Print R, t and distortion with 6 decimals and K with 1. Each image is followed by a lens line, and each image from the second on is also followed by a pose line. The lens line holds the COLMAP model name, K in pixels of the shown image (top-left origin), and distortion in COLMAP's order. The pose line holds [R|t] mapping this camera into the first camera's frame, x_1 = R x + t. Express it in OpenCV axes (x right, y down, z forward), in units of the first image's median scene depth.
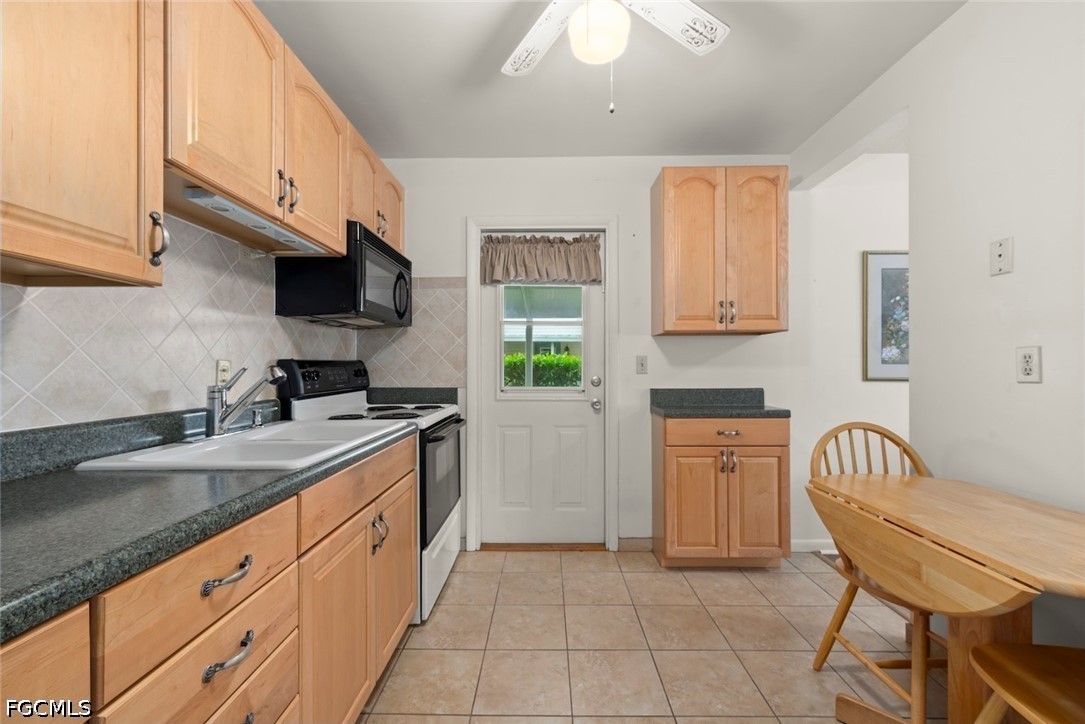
lens RADIAL K [[440.8, 0, 542.8], [0, 440.8, 363.6], [0, 0, 1]] dist [0.004397, -0.000590]
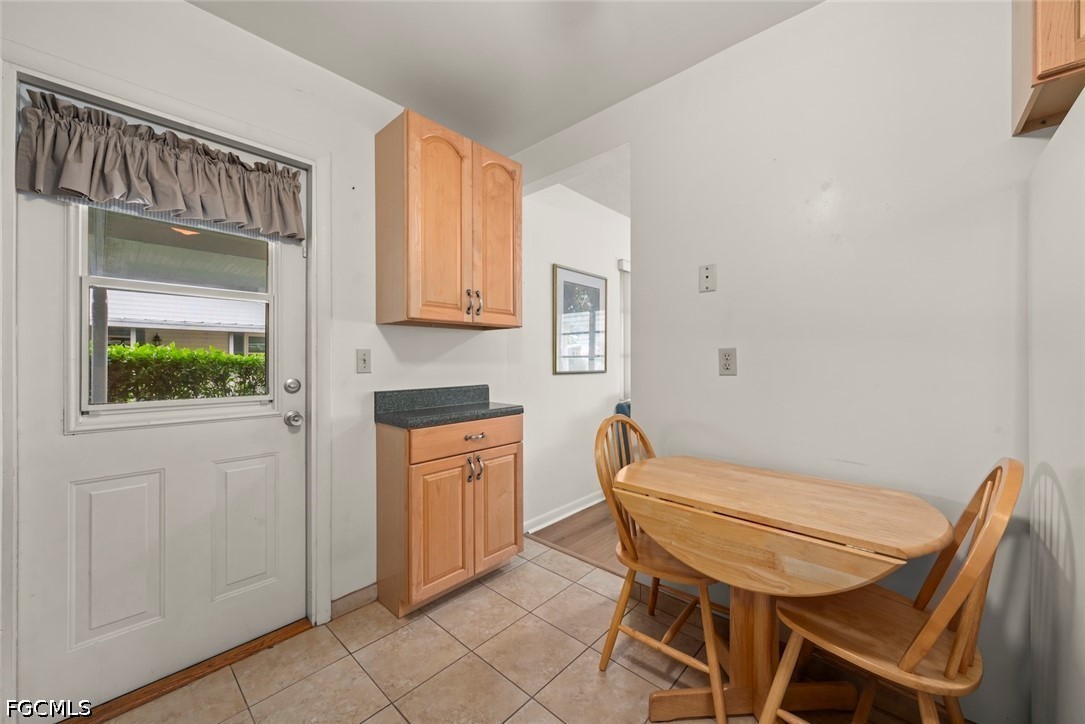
lens RADIAL K [[403.7, 0, 543.8], [0, 403.7, 359.4], [0, 0, 1]] dist [-0.002384, 0.000177]
pose [[0.669580, 0.001069, 0.742740, -0.096827], [-0.002550, 0.999996, 0.000860, -0.002095], [-0.742736, -0.002470, 0.669580, 0.343018]]
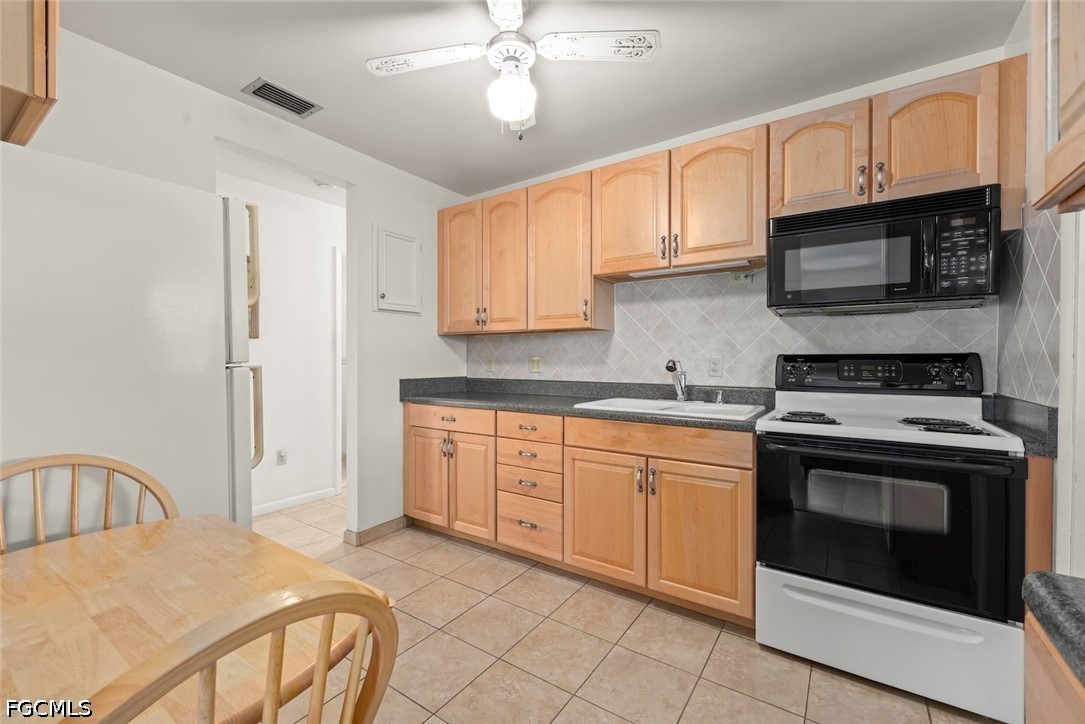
lens RADIAL K [[457.1, 0, 542.5], [0, 457.1, 362.0], [0, 0, 1]] dist [0.010851, -0.000073]
pose [[-0.557713, 0.009760, -0.829976, 0.606340], [0.003974, 0.999951, 0.009089, -0.002303], [0.830024, 0.001771, -0.557725, 0.930228]]
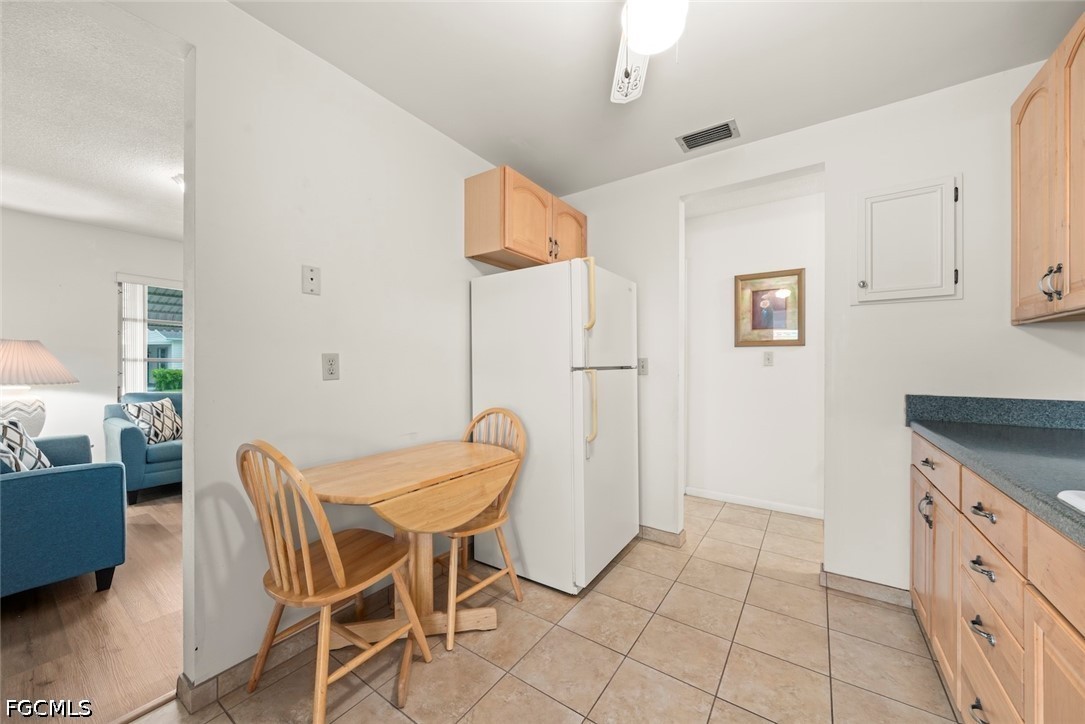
lens RADIAL K [[397.9, 0, 541.1], [0, 397.9, 363.9], [0, 0, 1]] dist [0.002347, 0.000119]
pose [[-0.825656, 0.000591, 0.564174, -0.079331], [-0.001604, 0.999993, -0.003395, -0.001474], [-0.564172, -0.003708, -0.825649, 0.946801]]
